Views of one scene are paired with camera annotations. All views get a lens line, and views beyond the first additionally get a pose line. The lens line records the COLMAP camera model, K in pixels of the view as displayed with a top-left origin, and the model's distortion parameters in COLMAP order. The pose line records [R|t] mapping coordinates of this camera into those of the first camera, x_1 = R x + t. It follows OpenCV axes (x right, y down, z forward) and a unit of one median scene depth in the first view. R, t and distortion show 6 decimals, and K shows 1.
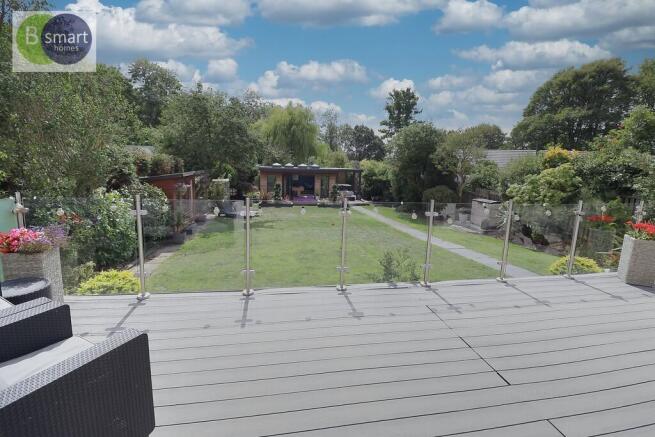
lens RADIAL K [[302.8, 0, 328.1], [0, 302.8, 213.2], [0, 0, 1]] dist [-0.003812, -0.009749]
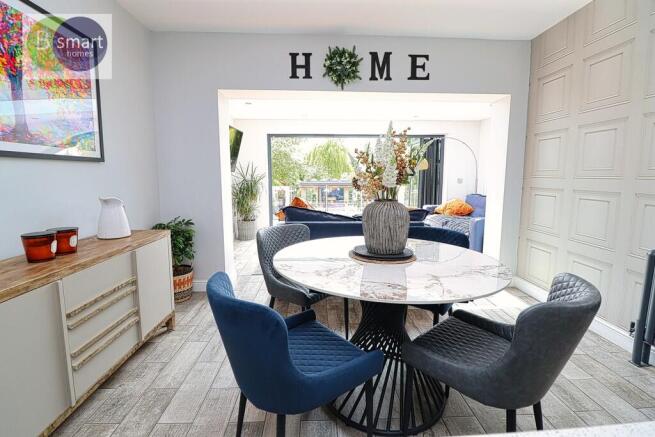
lens RADIAL K [[302.8, 0, 323.0], [0, 302.8, 212.5], [0, 0, 1]] dist [-0.003812, -0.009749]
pose [[0.987602, -0.015075, -0.156256, 0.062682], [0.005845, 0.998220, -0.059359, 0.049908], [0.156872, 0.057710, 0.985931, -0.228612]]
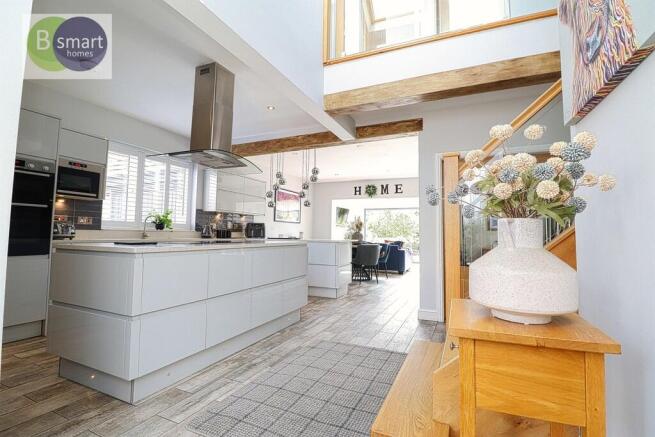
lens RADIAL K [[302.8, 0, 334.2], [0, 302.8, 215.8], [0, 0, 1]] dist [-0.003812, -0.009749]
pose [[0.831109, -0.056698, -0.553212, 0.204702], [-0.083492, 0.970791, -0.224929, 0.094234], [0.549806, 0.233129, 0.802100, -0.404254]]
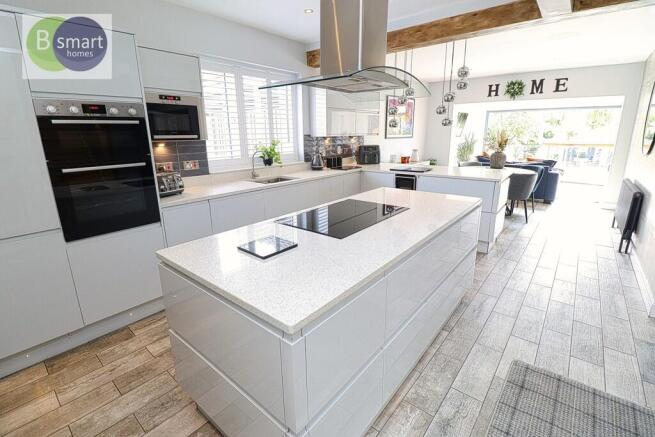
lens RADIAL K [[302.8, 0, 328.6], [0, 302.8, 209.4], [0, 0, 1]] dist [-0.003812, -0.009749]
pose [[0.644086, 0.145394, -0.751009, 0.153715], [-0.099579, 0.989353, 0.106135, 0.072822], [0.758444, 0.006425, 0.651707, -0.390587]]
